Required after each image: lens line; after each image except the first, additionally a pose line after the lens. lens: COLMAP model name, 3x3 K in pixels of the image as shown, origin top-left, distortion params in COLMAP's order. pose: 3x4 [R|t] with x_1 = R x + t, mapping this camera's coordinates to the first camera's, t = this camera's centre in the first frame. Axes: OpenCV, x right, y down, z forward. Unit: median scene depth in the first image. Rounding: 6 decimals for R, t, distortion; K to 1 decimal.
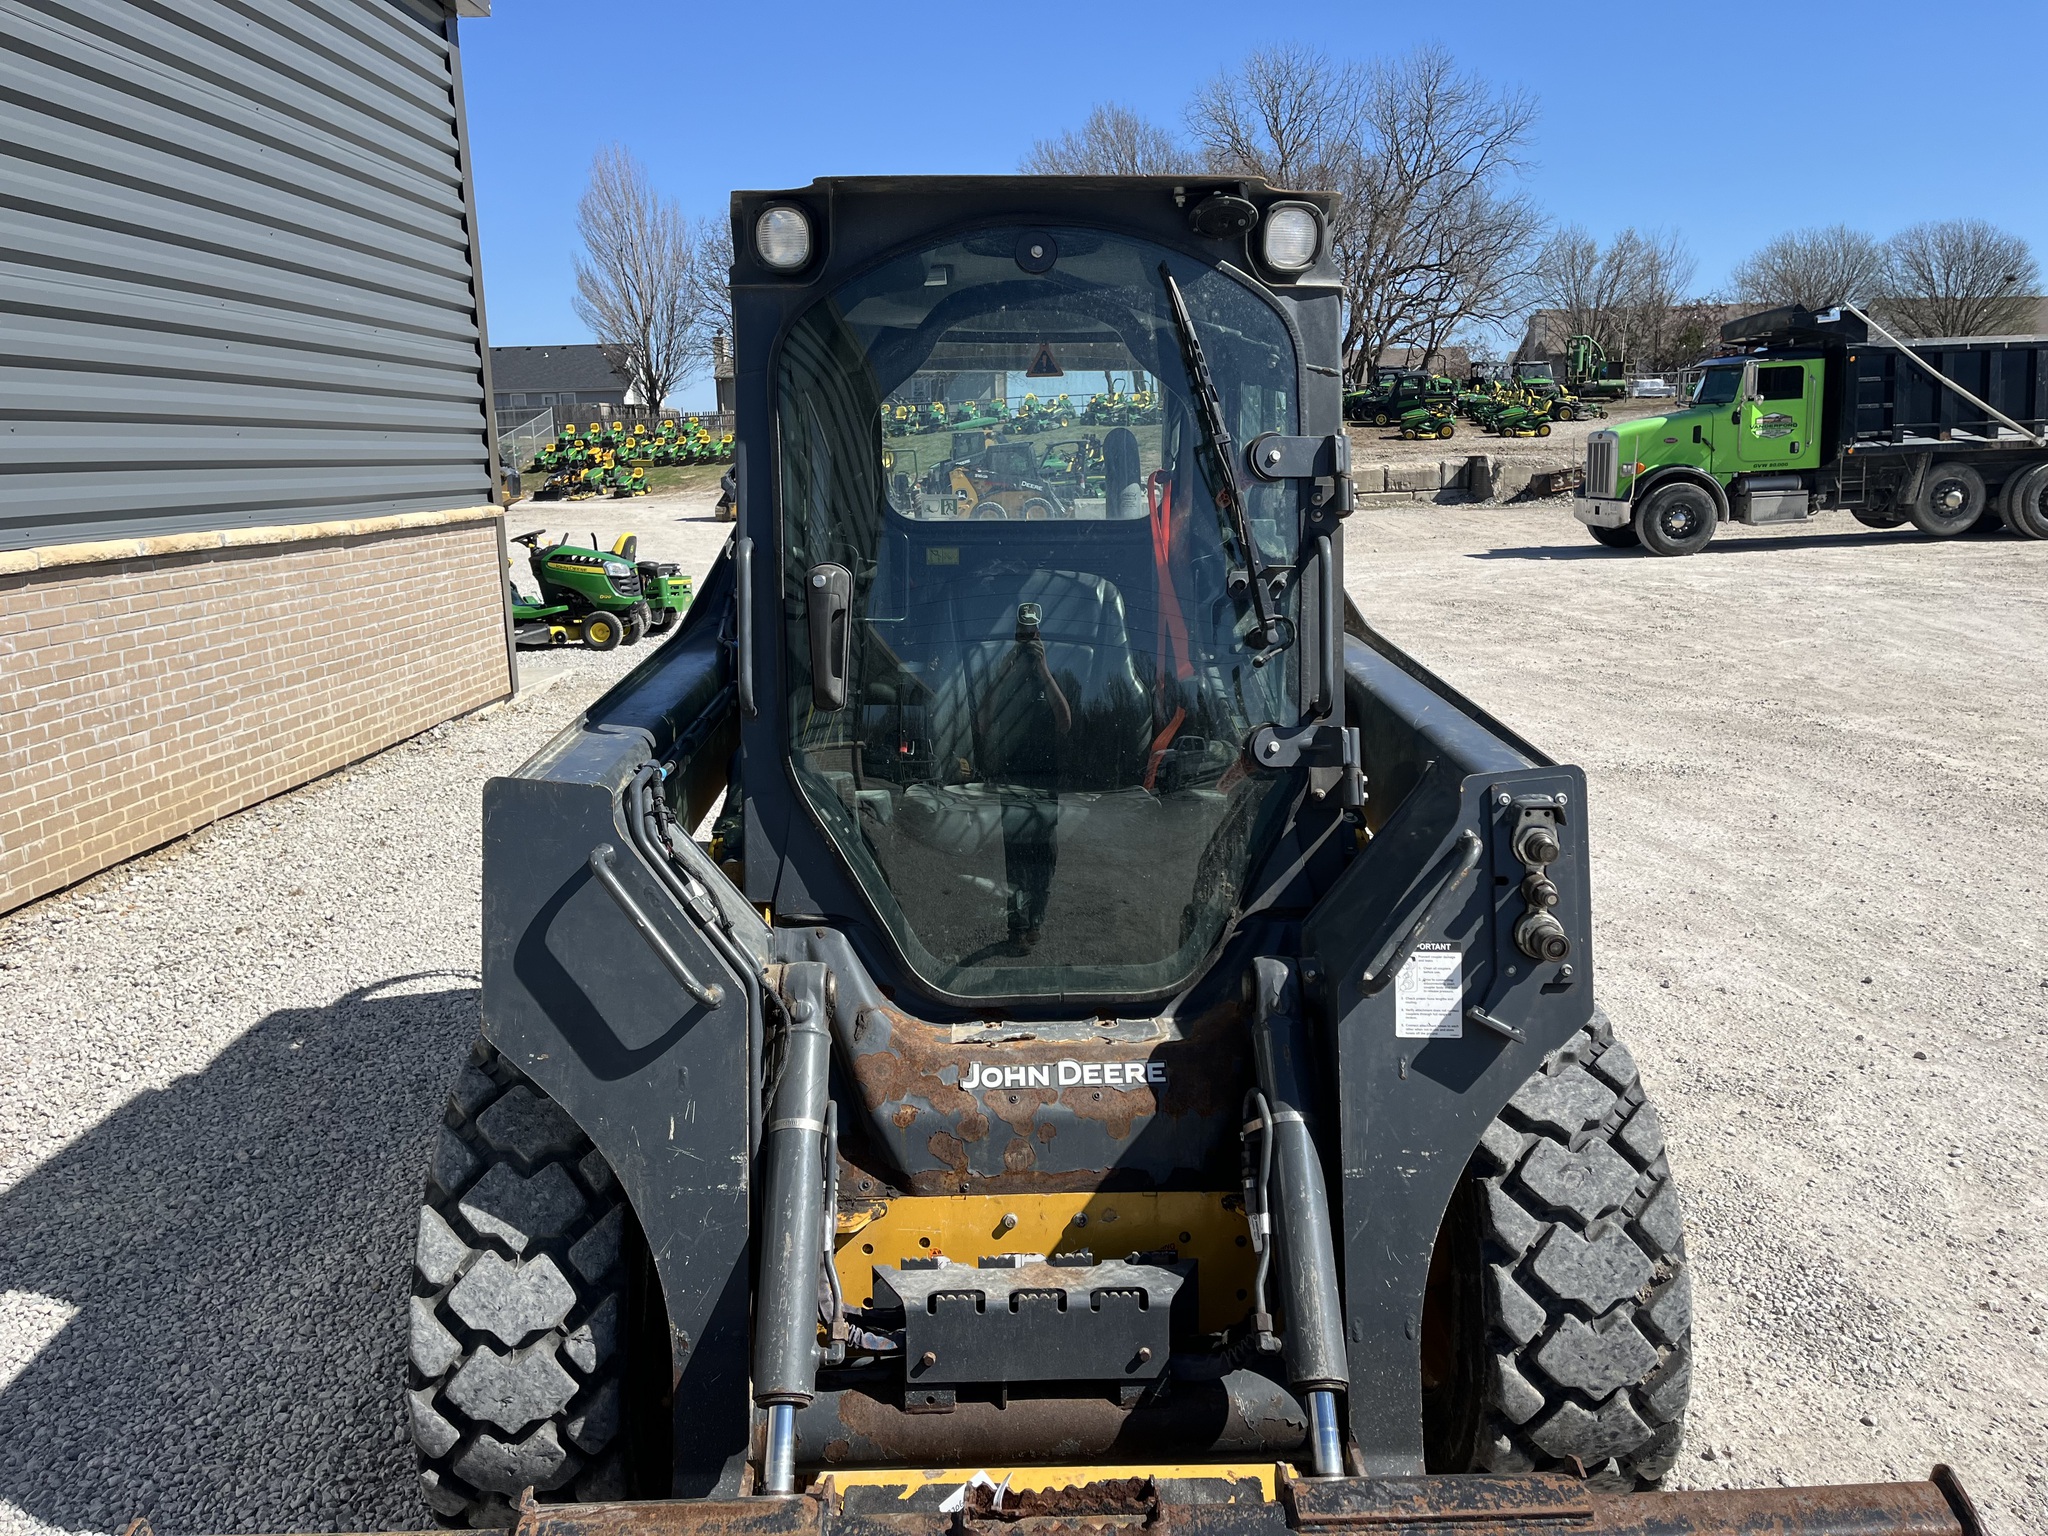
lens RADIAL K [[1549.4, 0, 1037.2], [0, 1549.4, 754.6], [0, 0, 1]] dist [0.066210, -0.088926]
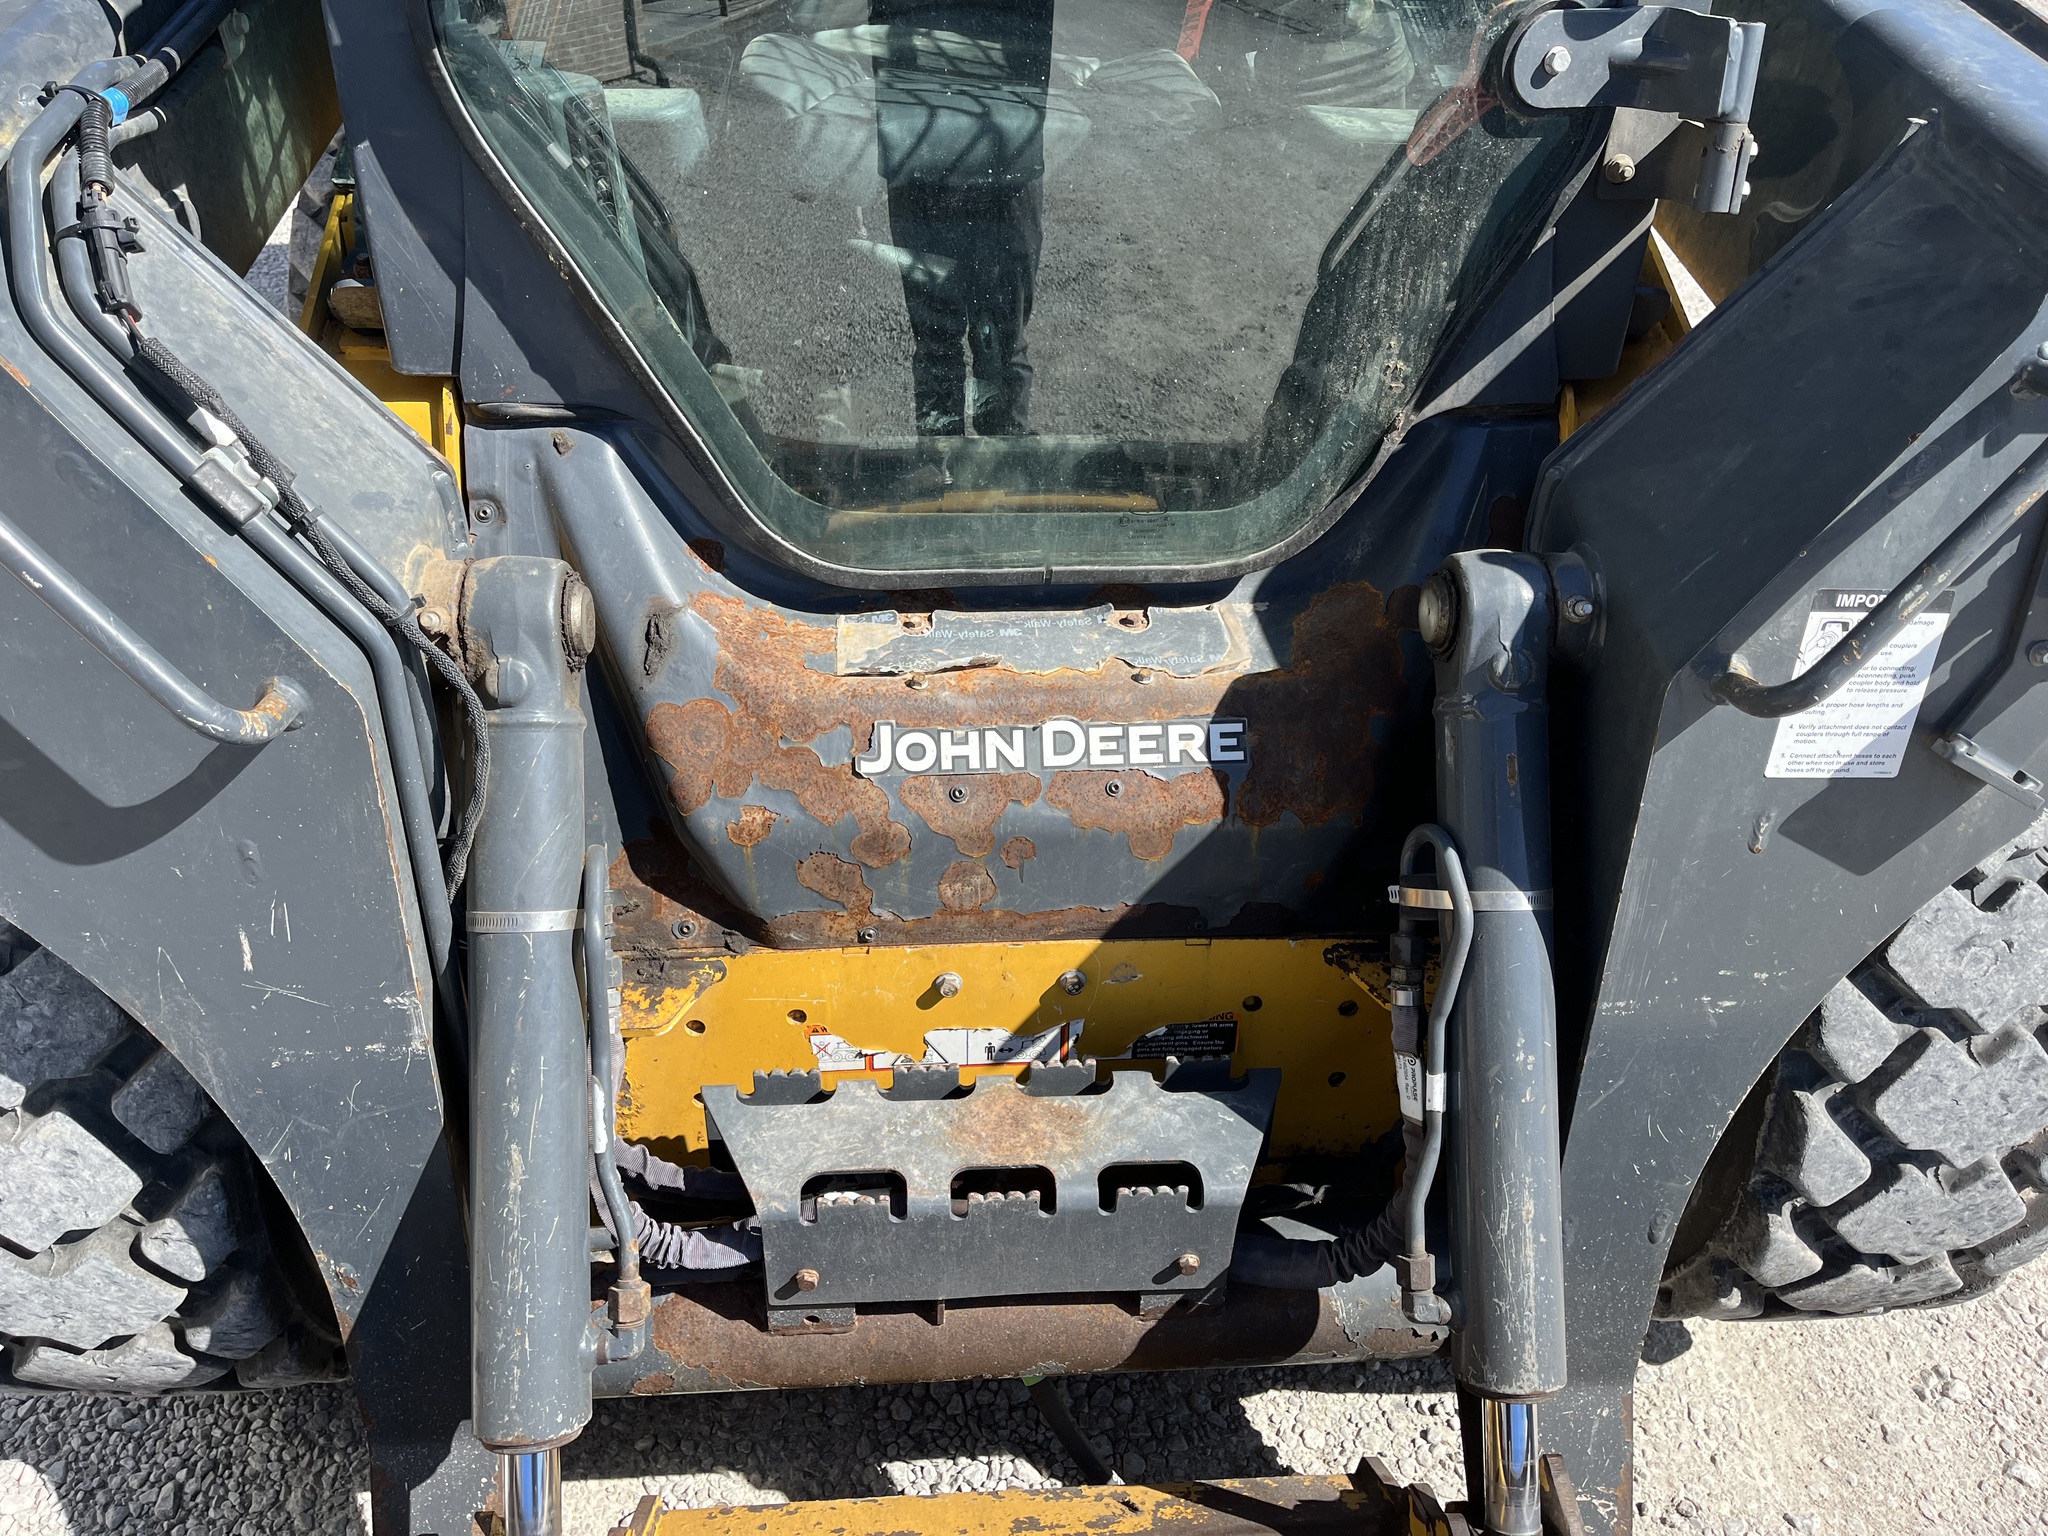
lens RADIAL K [[1549.4, 0, 1017.4], [0, 1549.4, 749.0], [0, 0, 1]] dist [0.066210, -0.088926]
pose [[0.998660, 0.007978, 0.051125, -0.022517], [-0.032358, 0.867313, 0.496711, -0.055389], [-0.040379, -0.497700, 0.866409, 0.570169]]
